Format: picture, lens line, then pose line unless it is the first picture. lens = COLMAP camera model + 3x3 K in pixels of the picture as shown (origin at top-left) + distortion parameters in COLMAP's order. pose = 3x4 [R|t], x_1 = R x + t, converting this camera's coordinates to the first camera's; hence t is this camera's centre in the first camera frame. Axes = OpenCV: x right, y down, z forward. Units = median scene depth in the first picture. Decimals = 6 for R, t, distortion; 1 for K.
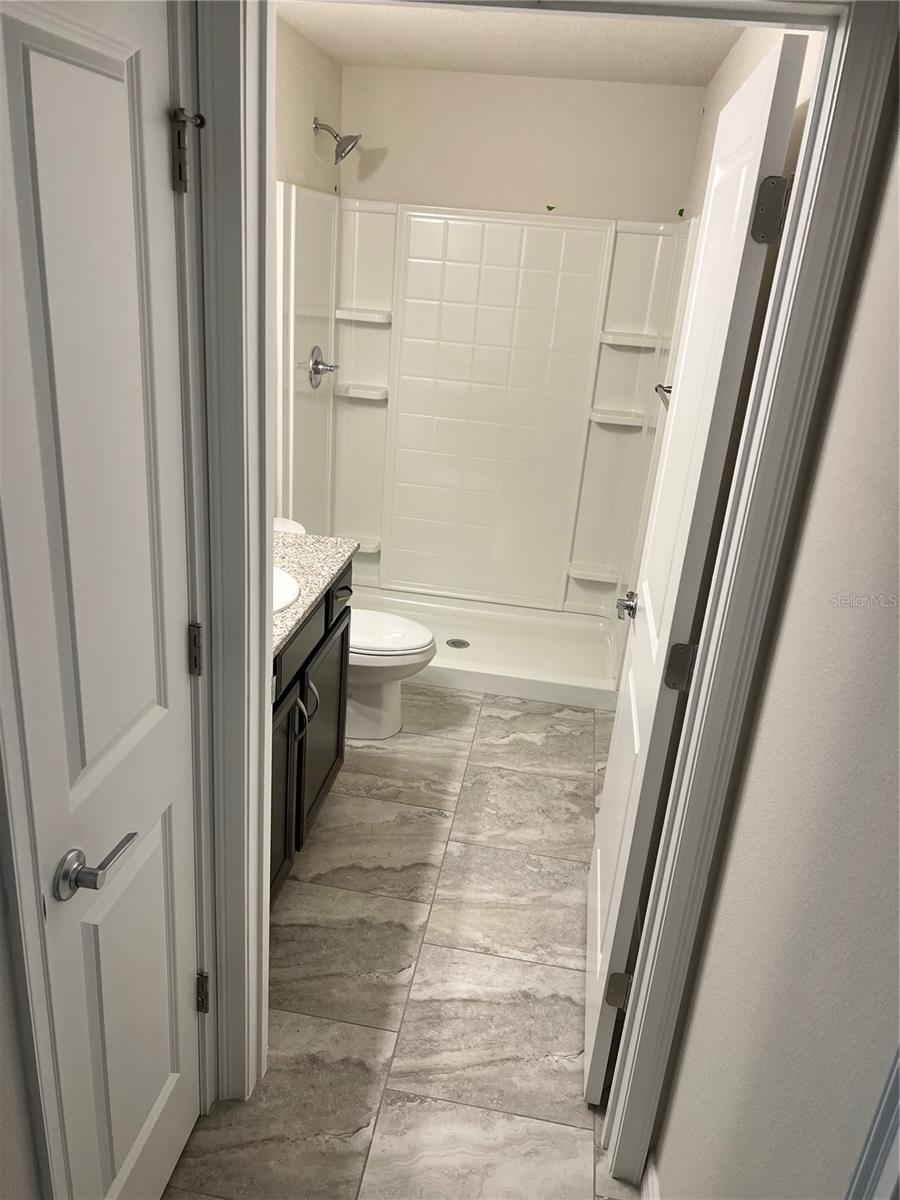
lens RADIAL K [[897.1, 0, 445.3], [0, 897.1, 593.3], [0, 0, 1]] dist [0.061478, -0.069528]
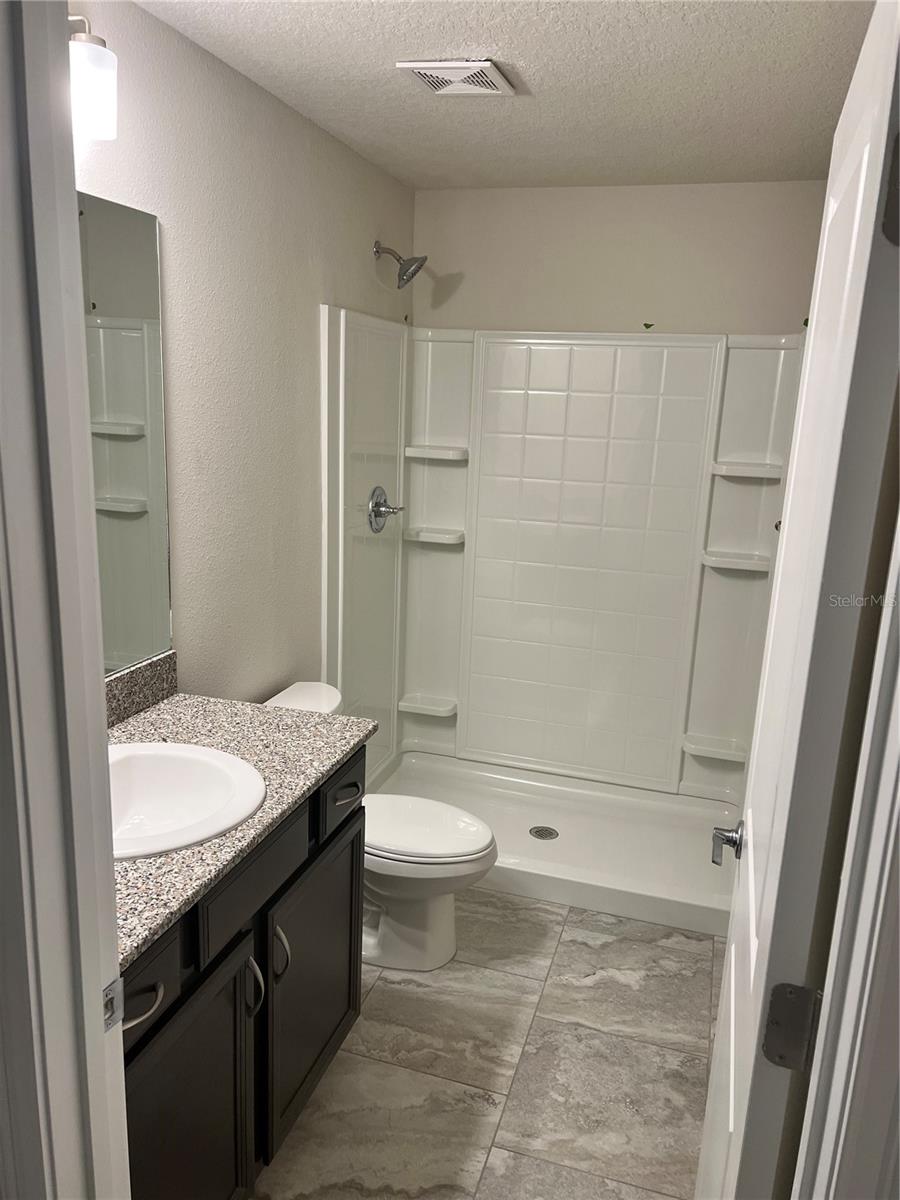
lens RADIAL K [[897.1, 0, 446.8], [0, 897.1, 606.4], [0, 0, 1]] dist [0.061478, -0.069528]
pose [[0.988260, -0.002182, -0.152766, 0.062158], [-0.019760, 0.989674, -0.141966, -0.036490], [0.151499, 0.143318, 0.978012, 0.178794]]
